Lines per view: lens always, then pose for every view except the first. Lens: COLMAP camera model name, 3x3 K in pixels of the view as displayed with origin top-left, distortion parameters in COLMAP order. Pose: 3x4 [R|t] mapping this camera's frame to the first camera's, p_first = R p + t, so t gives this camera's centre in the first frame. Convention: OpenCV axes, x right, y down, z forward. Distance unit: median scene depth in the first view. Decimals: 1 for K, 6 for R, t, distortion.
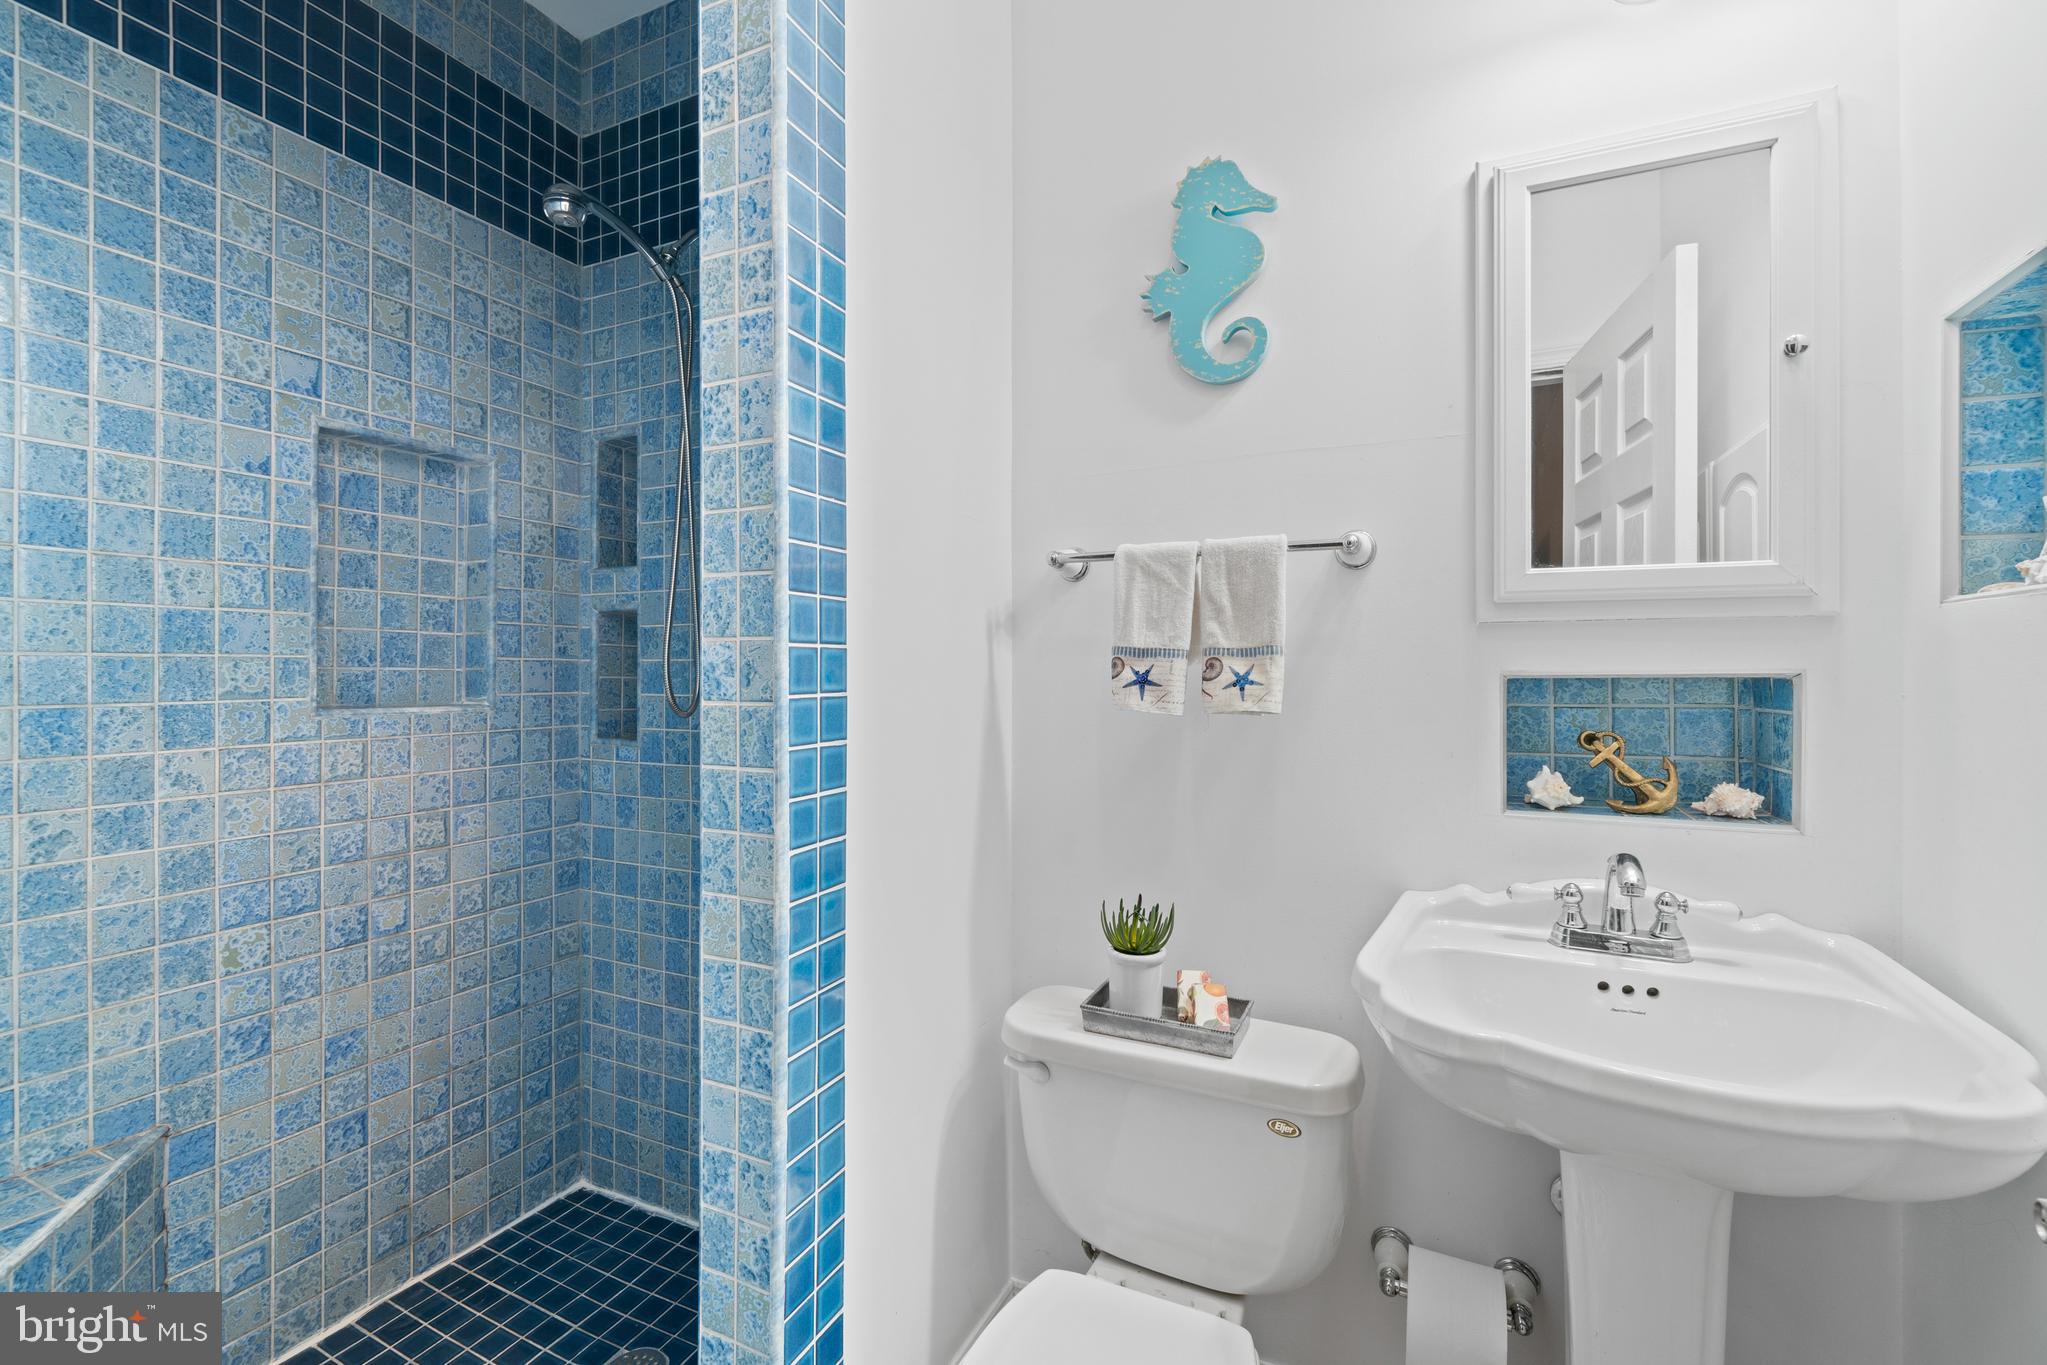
lens RADIAL K [[884.3, 0, 1023.7], [0, 884.3, 676.5], [0, 0, 1]] dist [-0.001908, 0.000282]
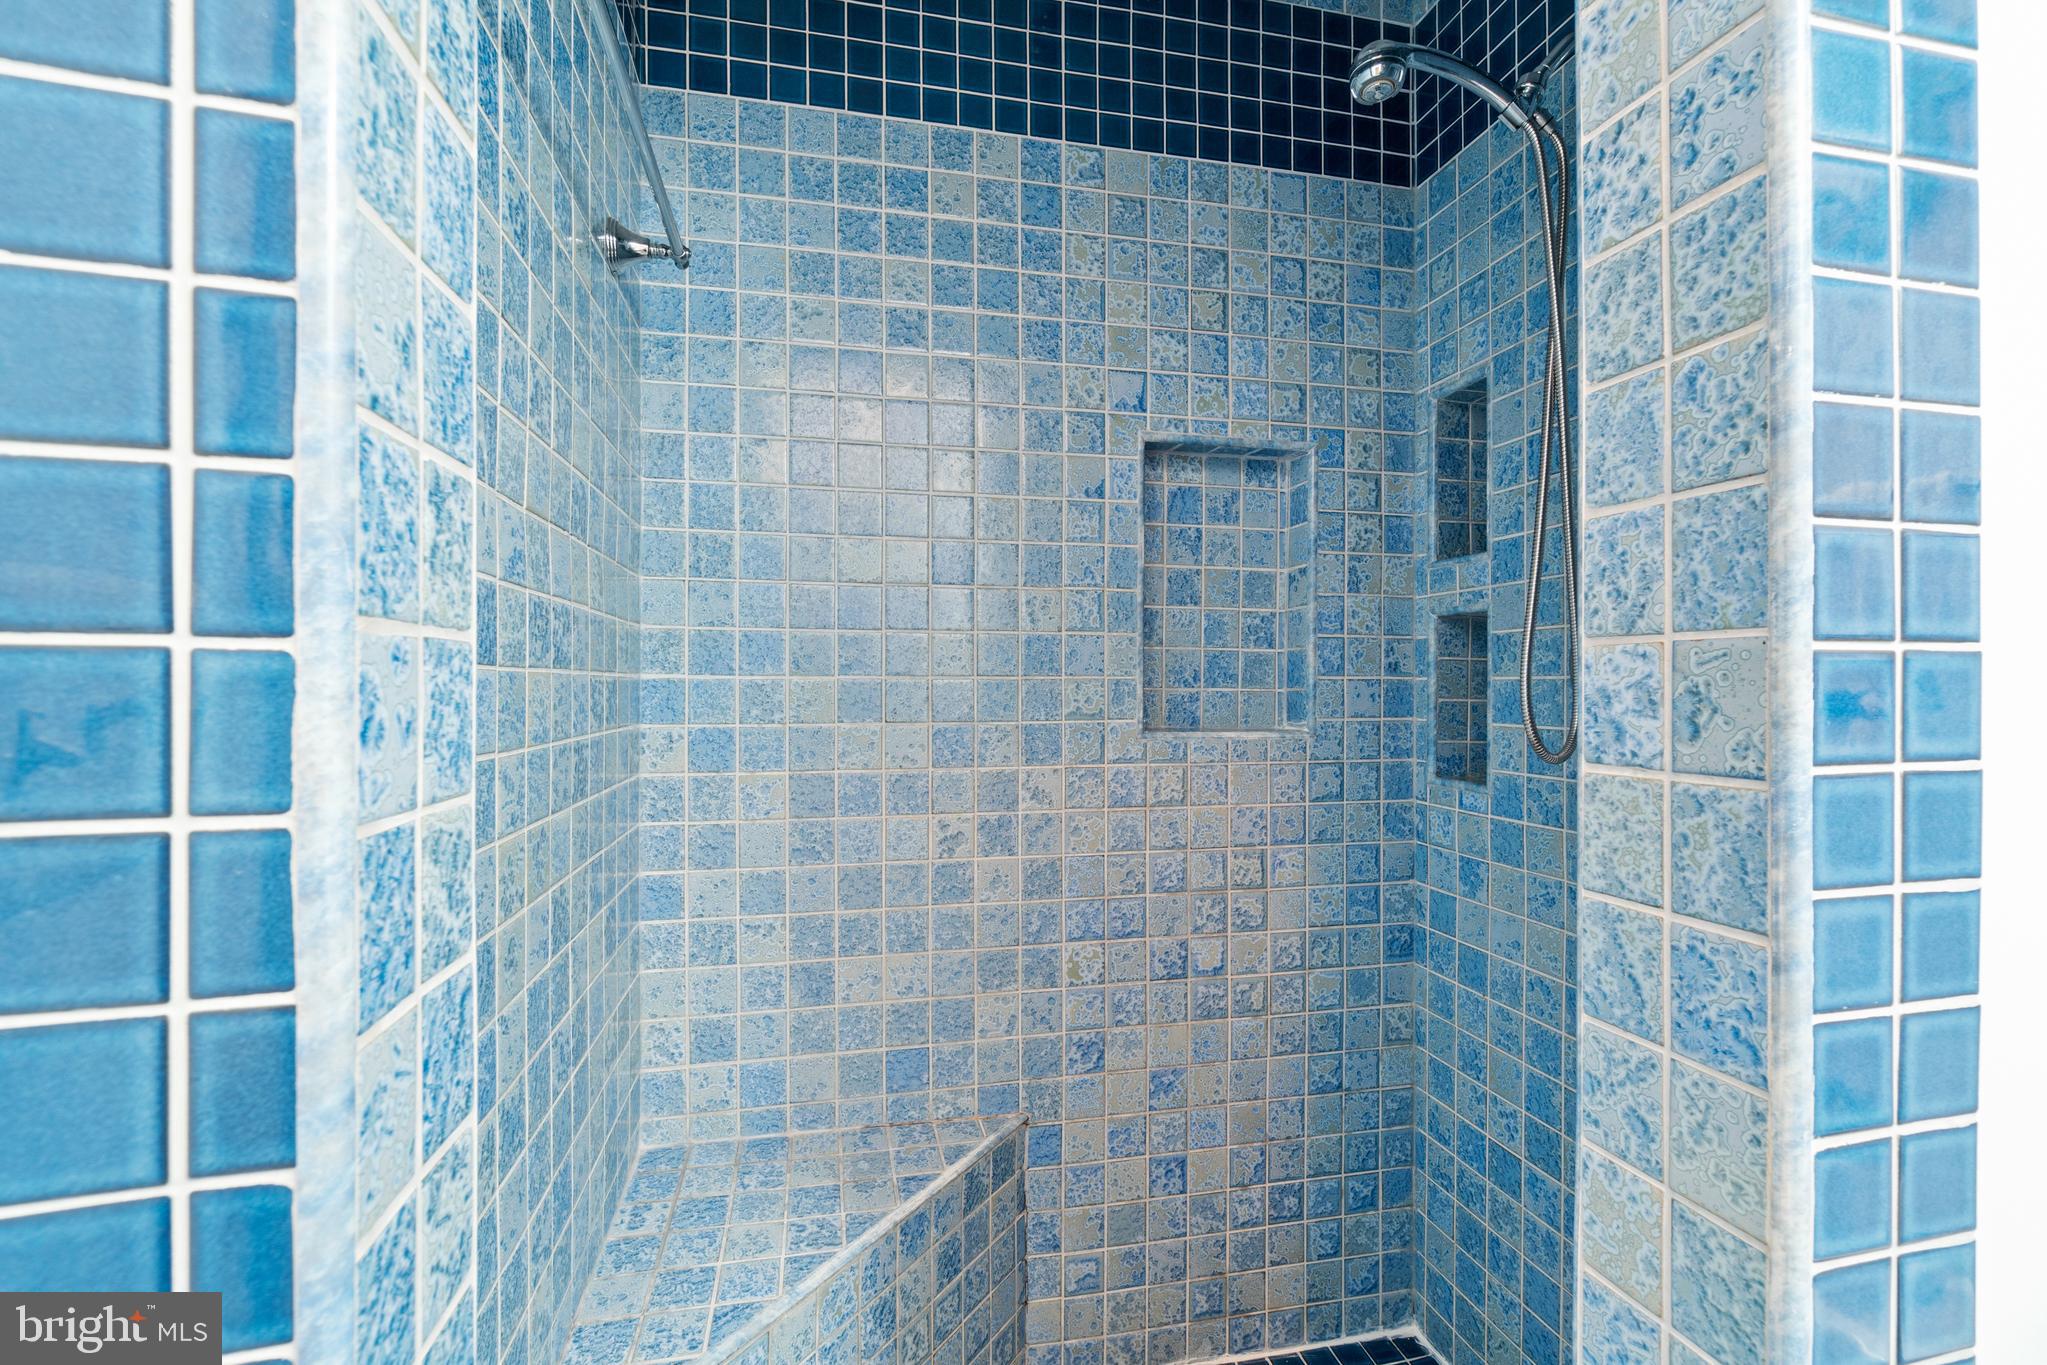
lens RADIAL K [[867.3, 0, 1023.5], [0, 867.3, 682.5], [0, 0, 1]] dist [-0.006979, 0.000532]
pose [[0.602025, -0.002207, -0.798474, -0.120052], [-0.005557, 0.999960, -0.006954, -0.010082], [0.798458, 0.008624, 0.601989, 0.332644]]
